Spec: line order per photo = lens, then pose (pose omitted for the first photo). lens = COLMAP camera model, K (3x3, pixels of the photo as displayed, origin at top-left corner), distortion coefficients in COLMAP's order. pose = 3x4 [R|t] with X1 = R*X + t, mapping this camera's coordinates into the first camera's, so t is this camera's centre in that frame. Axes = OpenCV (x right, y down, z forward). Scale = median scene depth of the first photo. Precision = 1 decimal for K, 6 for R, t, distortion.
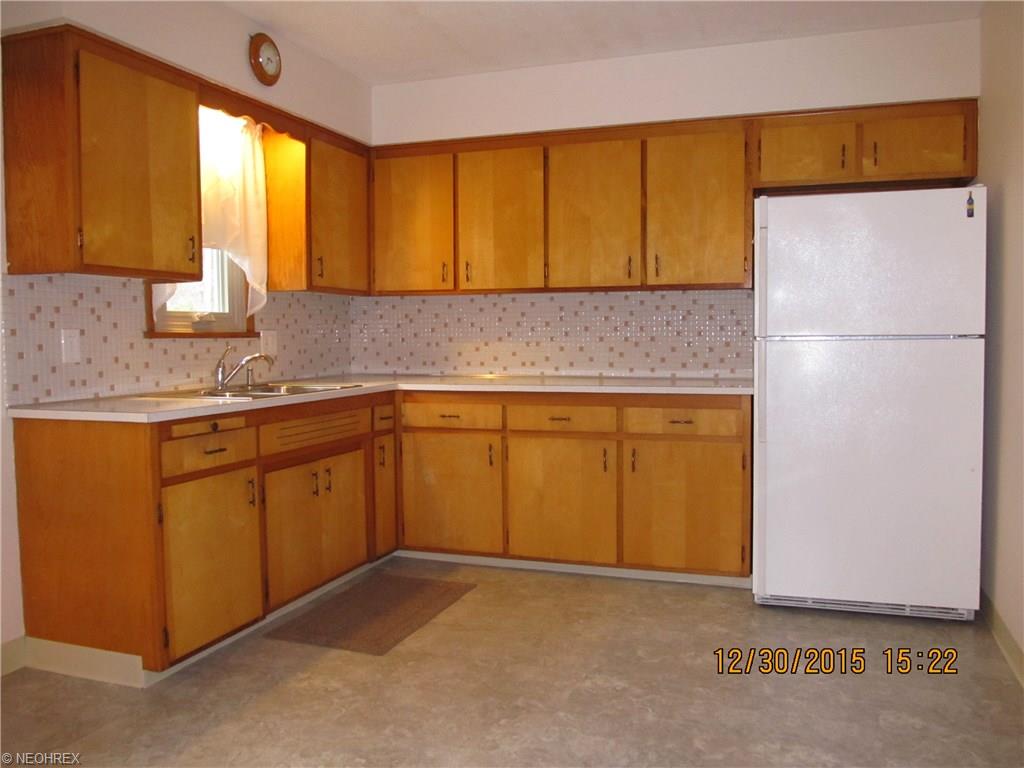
lens RADIAL K [[836.4, 0, 512.0], [0, 836.4, 384.0], [0, 0, 1]] dist [-0.068765, 0.013315]
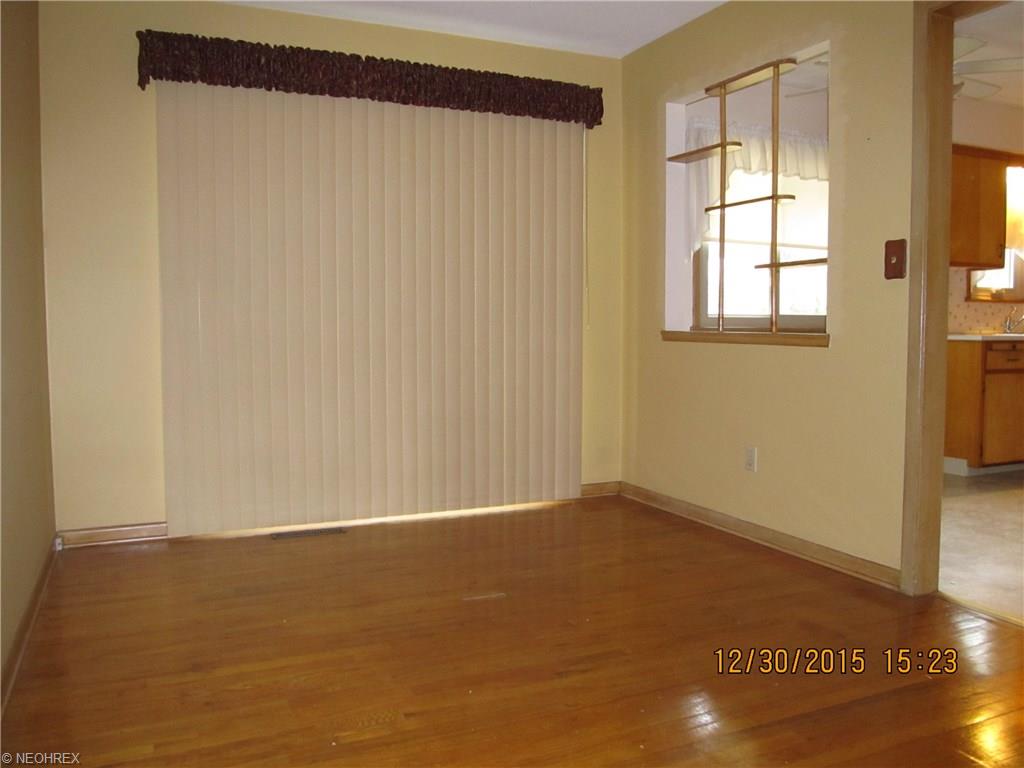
lens RADIAL K [[836.4, 0, 512.0], [0, 836.4, 384.0], [0, 0, 1]] dist [-0.068765, 0.013315]
pose [[0.691723, 0.060167, -0.719652, 0.159936], [-0.051738, 0.998091, 0.033717, 0.114357], [0.720307, 0.013911, 0.693516, -0.937226]]
